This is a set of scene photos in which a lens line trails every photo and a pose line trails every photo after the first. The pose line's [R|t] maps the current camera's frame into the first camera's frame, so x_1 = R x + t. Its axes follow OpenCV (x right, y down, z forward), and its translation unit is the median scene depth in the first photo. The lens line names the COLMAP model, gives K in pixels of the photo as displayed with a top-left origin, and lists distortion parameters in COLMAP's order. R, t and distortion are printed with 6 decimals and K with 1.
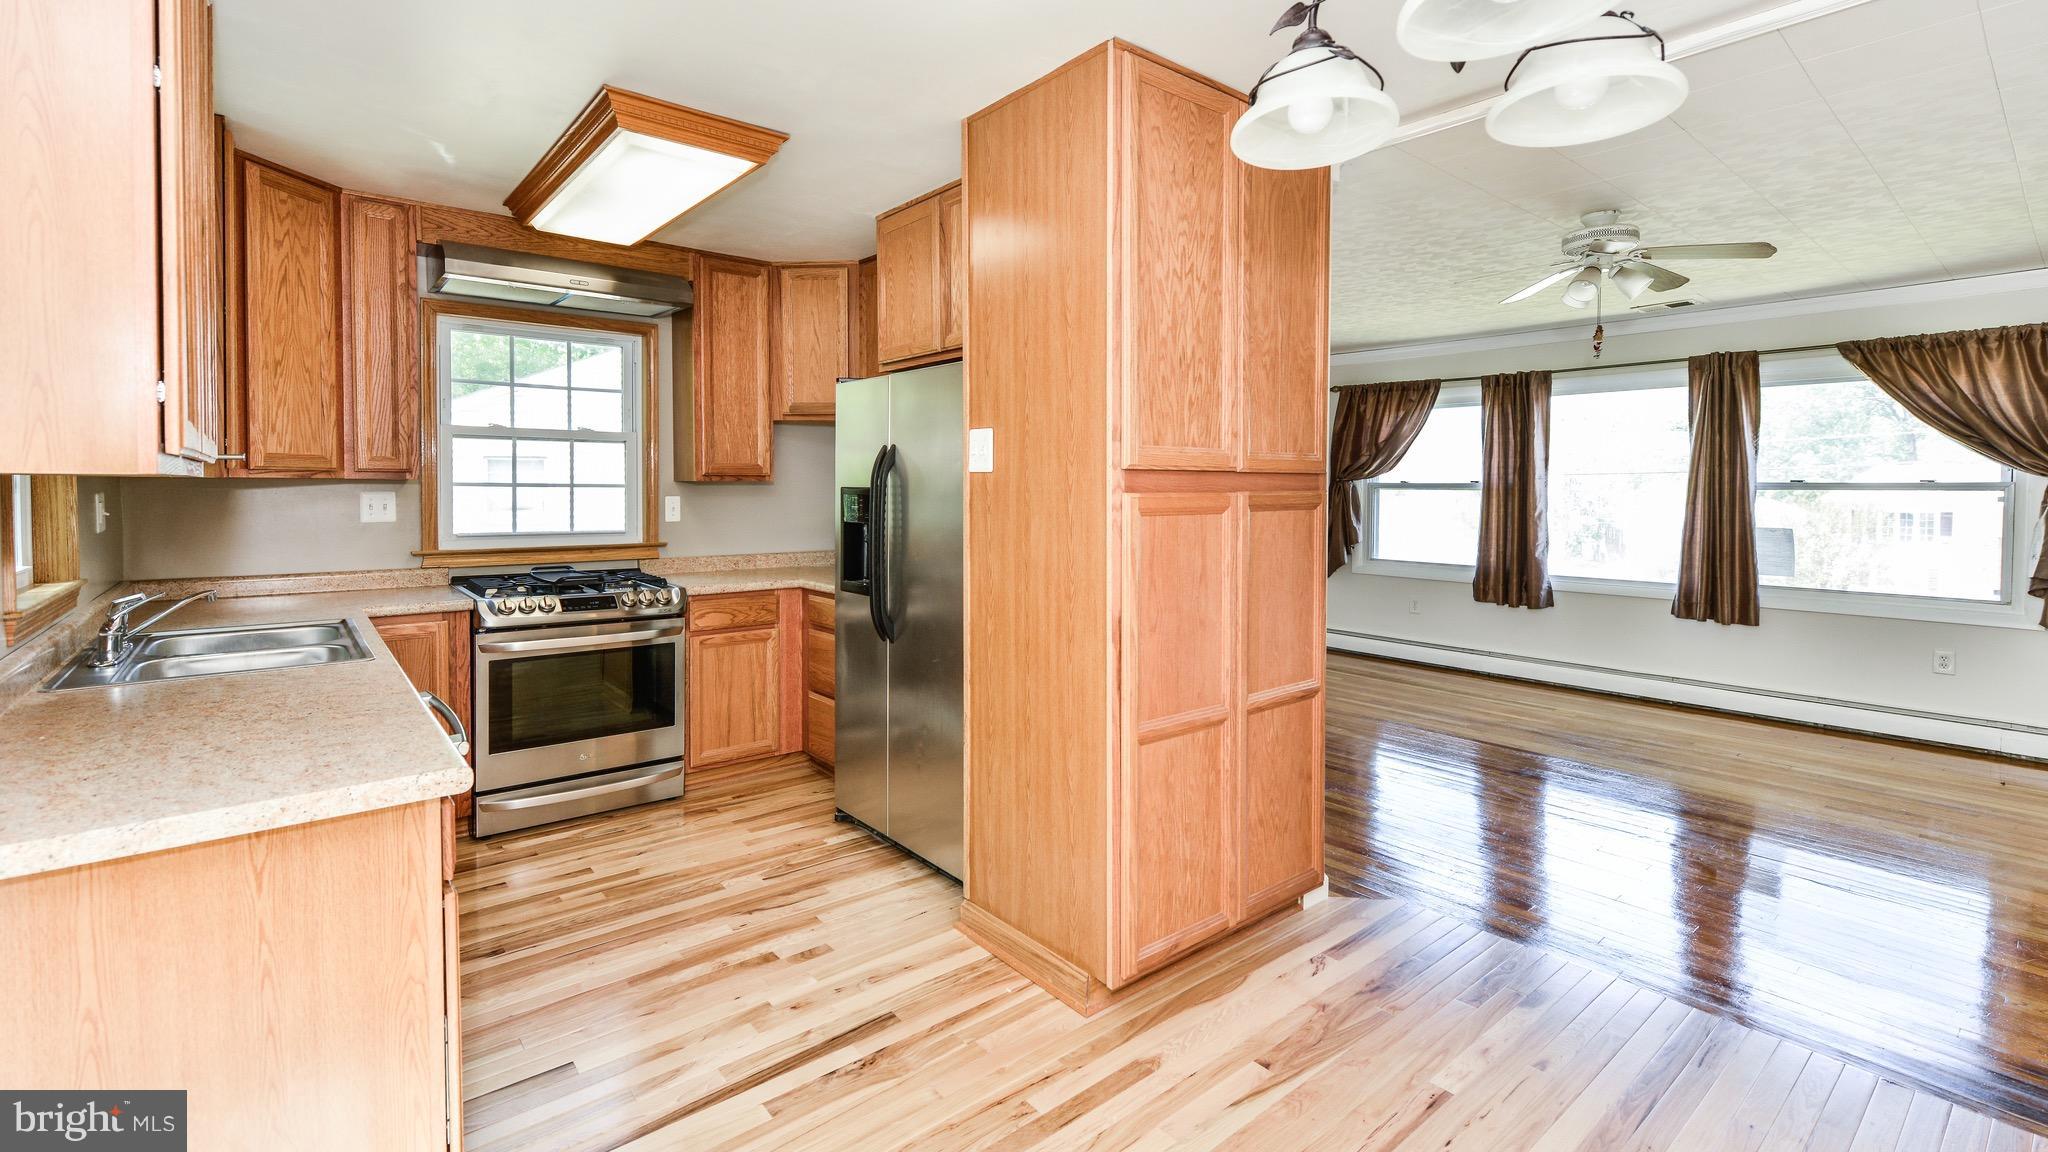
lens RADIAL K [[862.0, 0, 1041.6], [0, 862.0, 505.3], [0, 0, 1]] dist [0.001878, -0.001370]
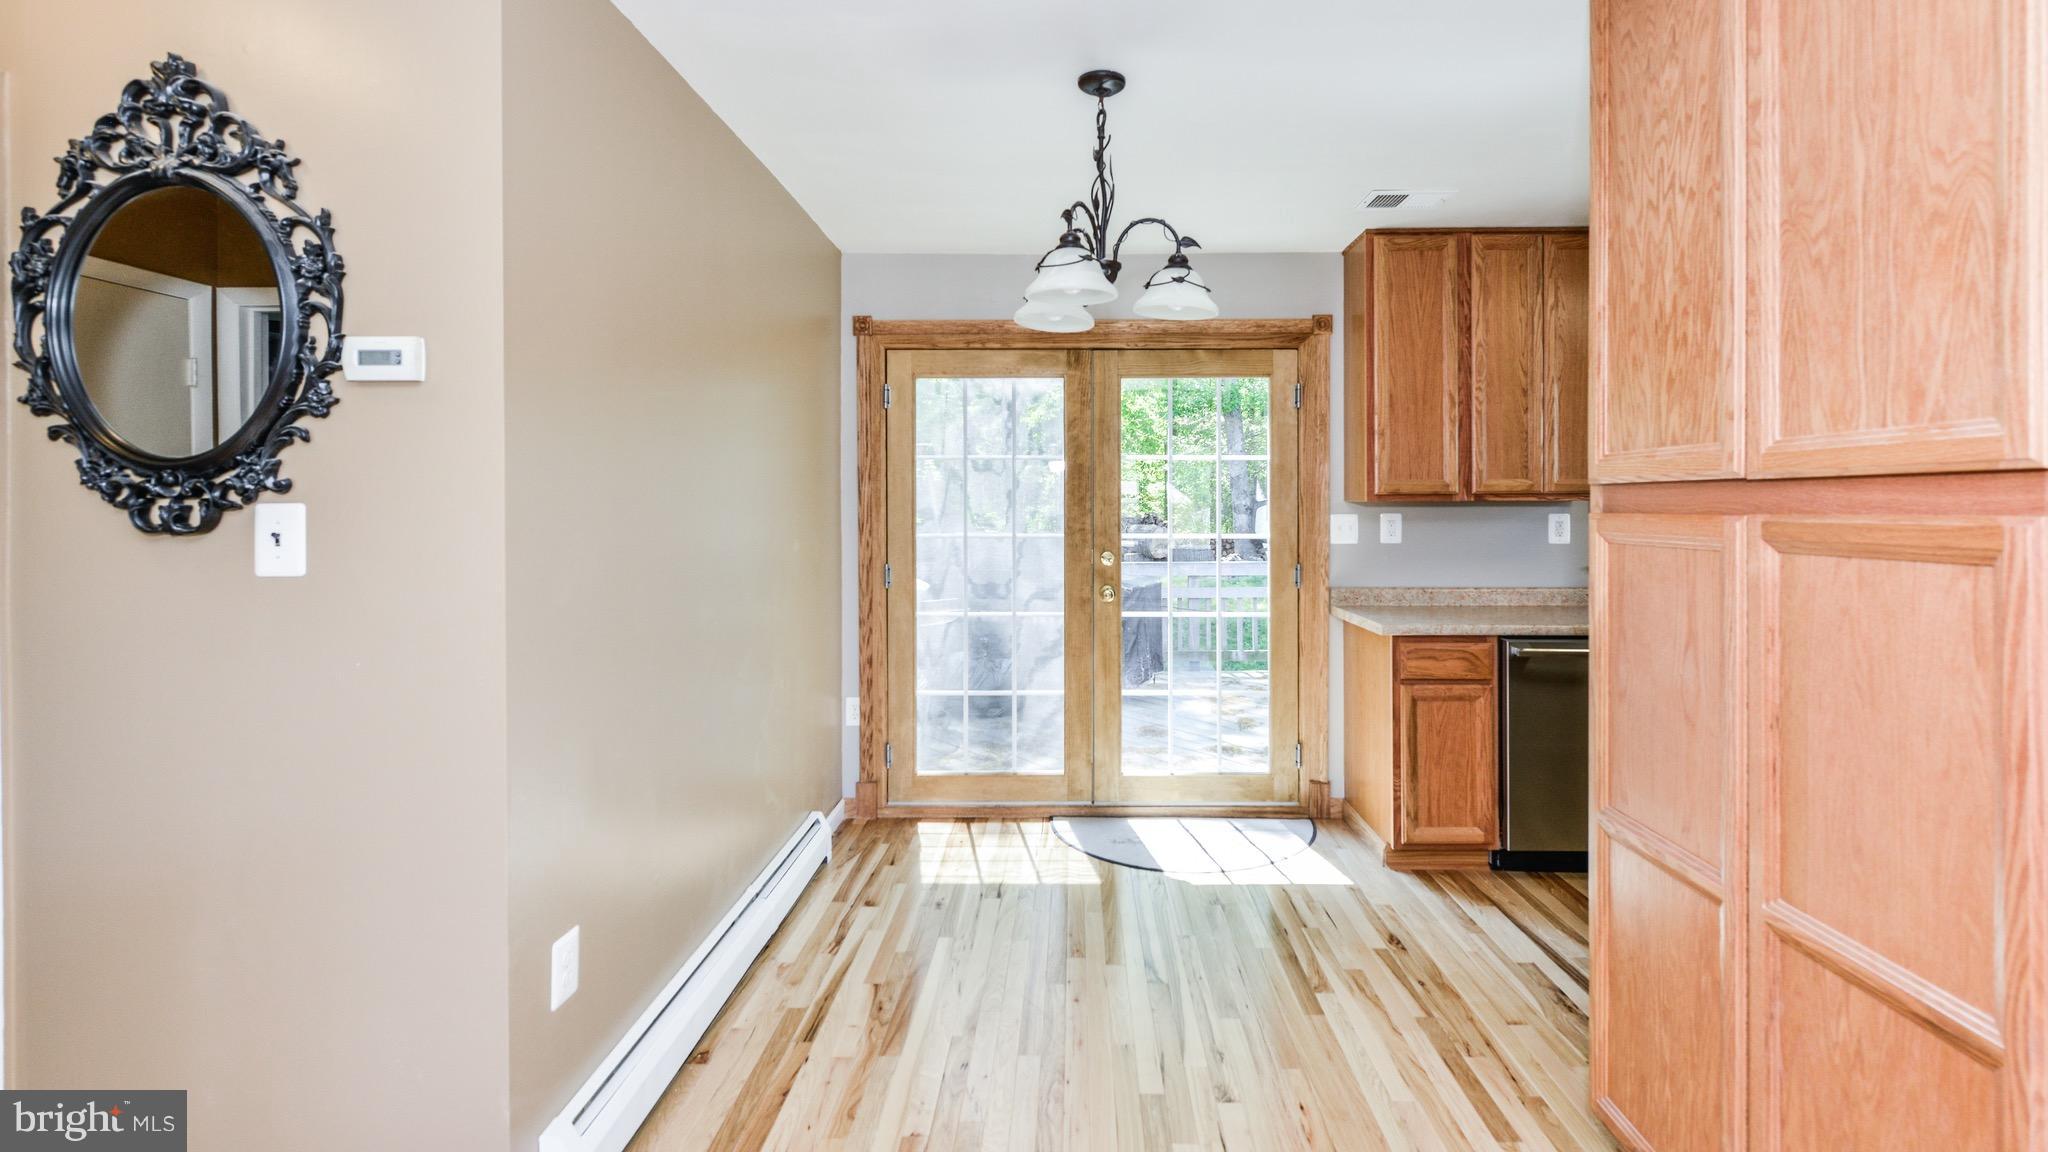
lens RADIAL K [[862.0, 0, 985.3], [0, 862.0, 515.8], [0, 0, 1]] dist [0.001878, -0.001370]
pose [[-0.694199, 0.007962, -0.719739, 0.695730], [-0.013982, 0.999601, 0.024544, -0.015137], [0.719647, 0.027101, -0.693811, 0.732479]]
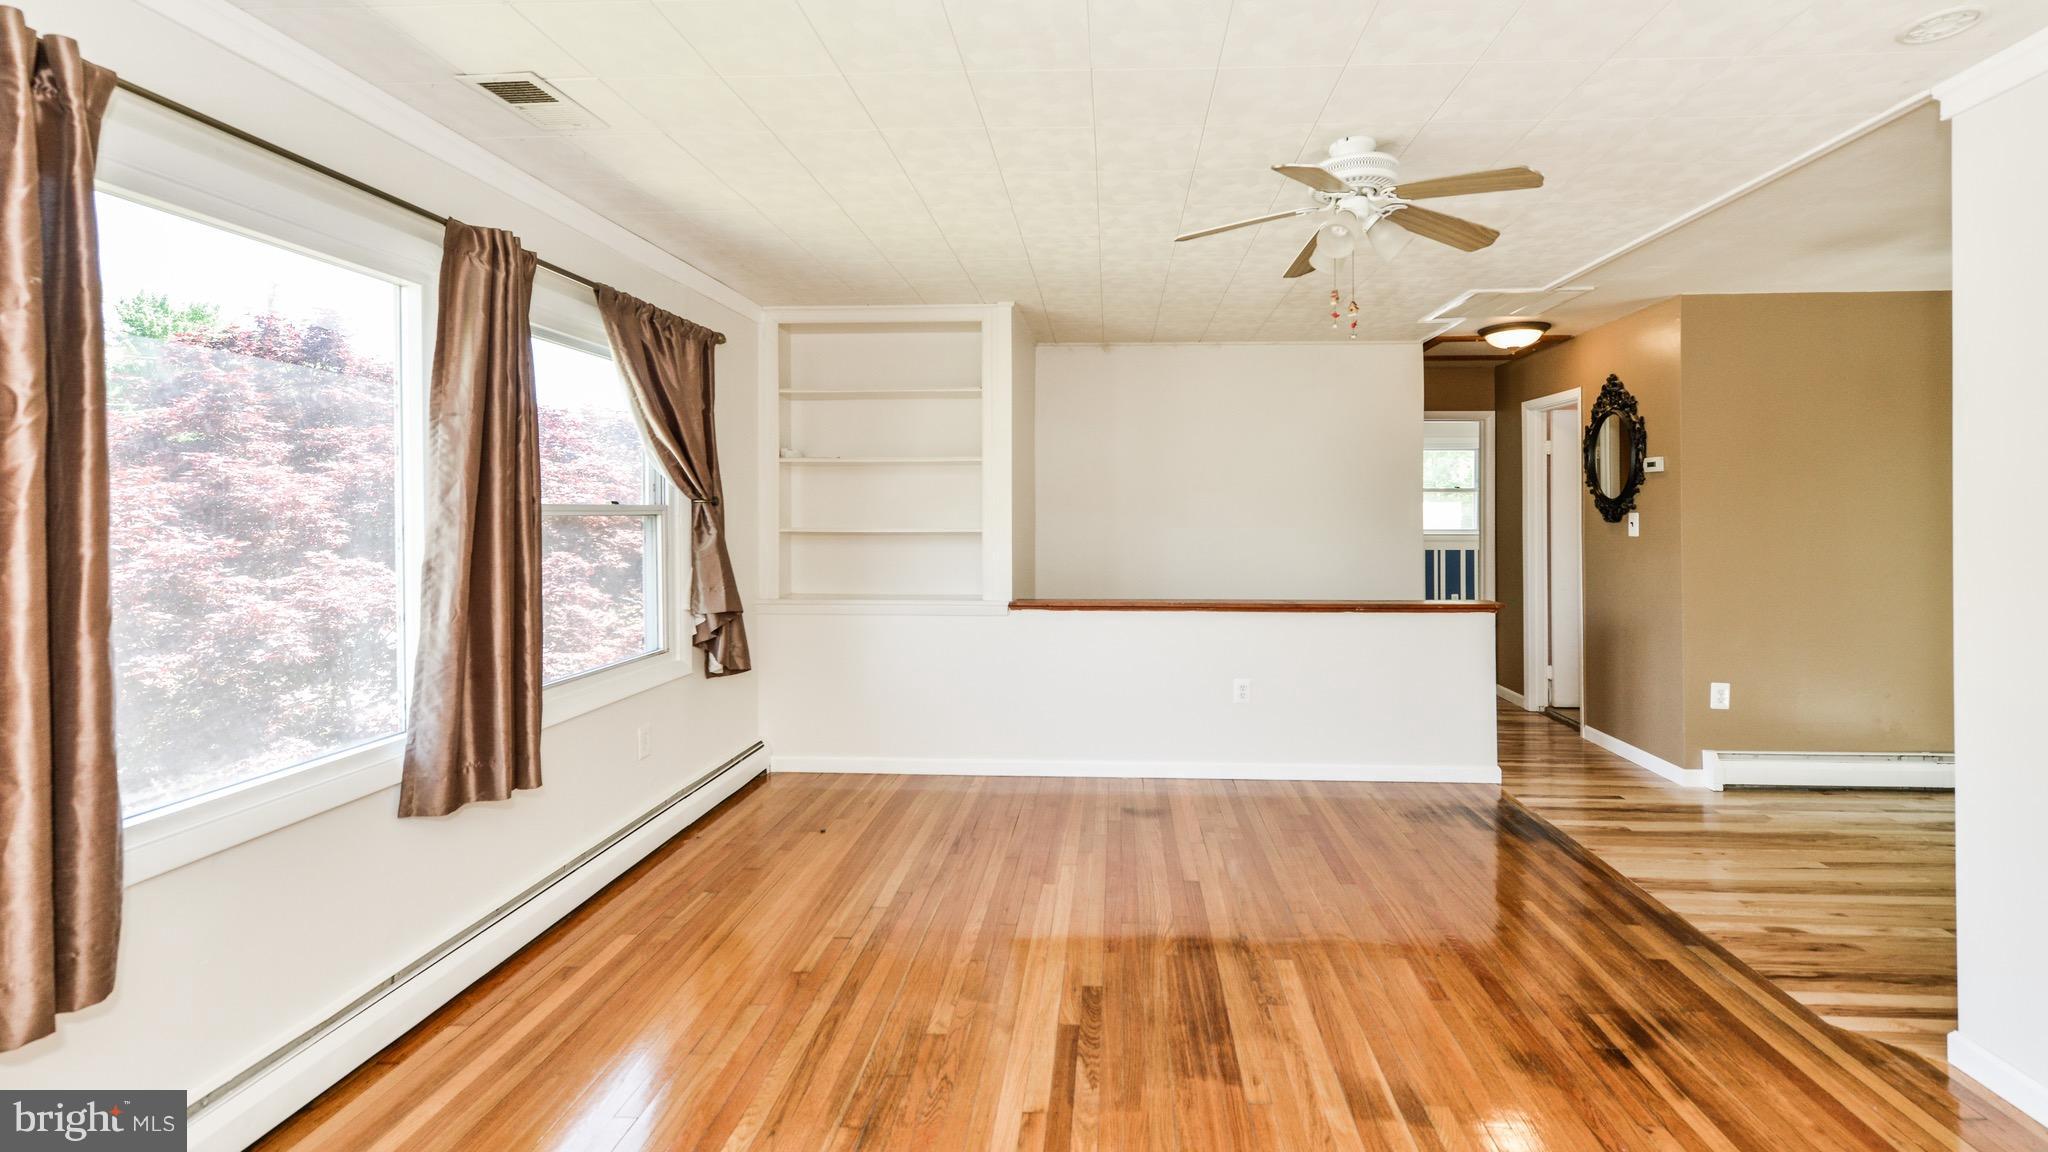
lens RADIAL K [[862.0, 0, 1093.9], [0, 862.0, 521.4], [0, 0, 1]] dist [0.001878, -0.001370]
pose [[-0.726358, -0.006888, 0.687282, 0.317934], [0.017514, 0.999440, 0.028525, -0.045065], [-0.687093, 0.032757, -0.725830, 1.725338]]
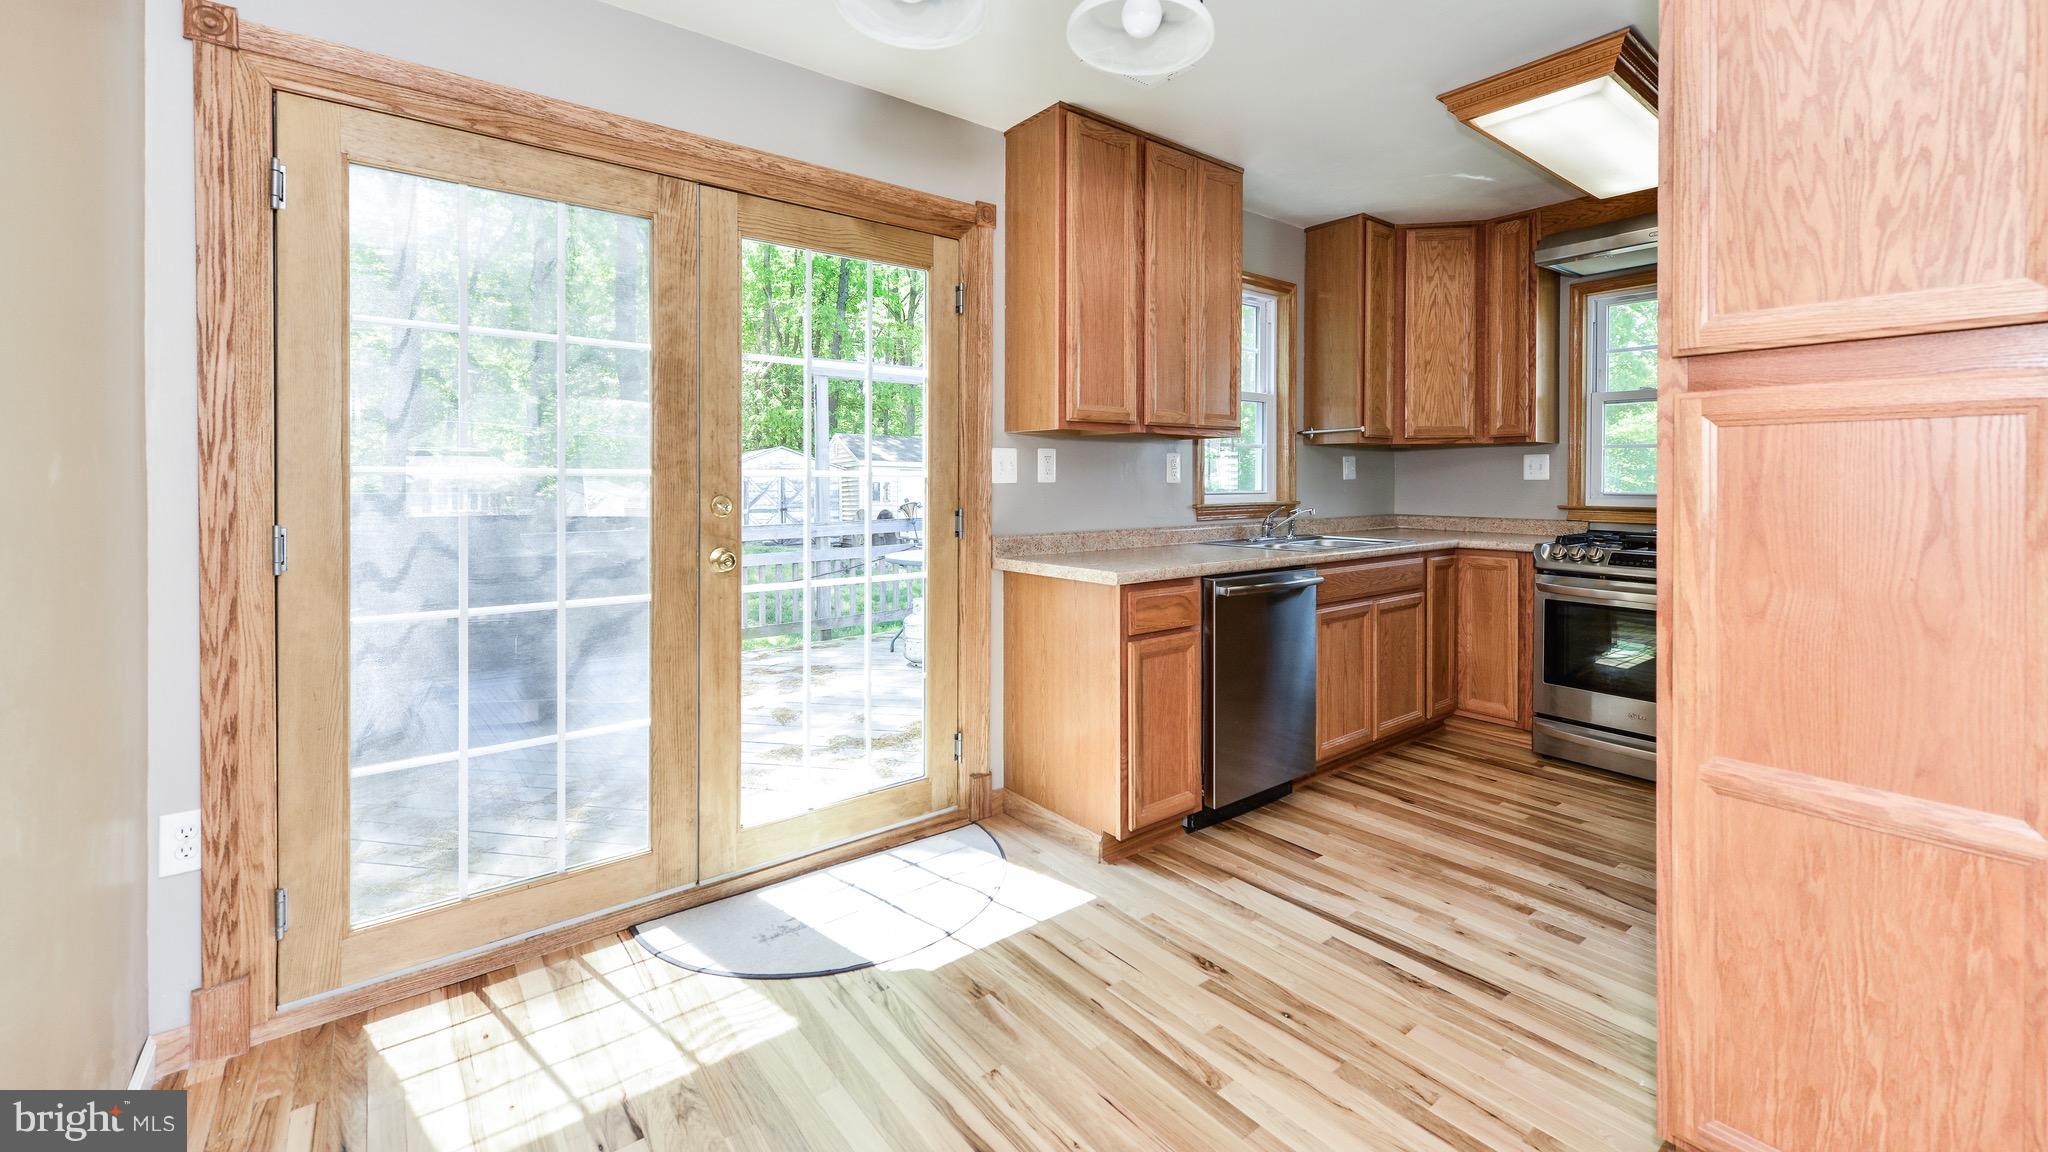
lens RADIAL K [[862.0, 0, 1011.1], [0, 862.0, 488.3], [0, 0, 1]] dist [0.001878, -0.001370]
pose [[-0.043507, 0.006986, -0.999029, 0.498063], [-0.023452, 0.999693, 0.008012, 0.041012], [0.998778, 0.023778, -0.043330, 0.332397]]
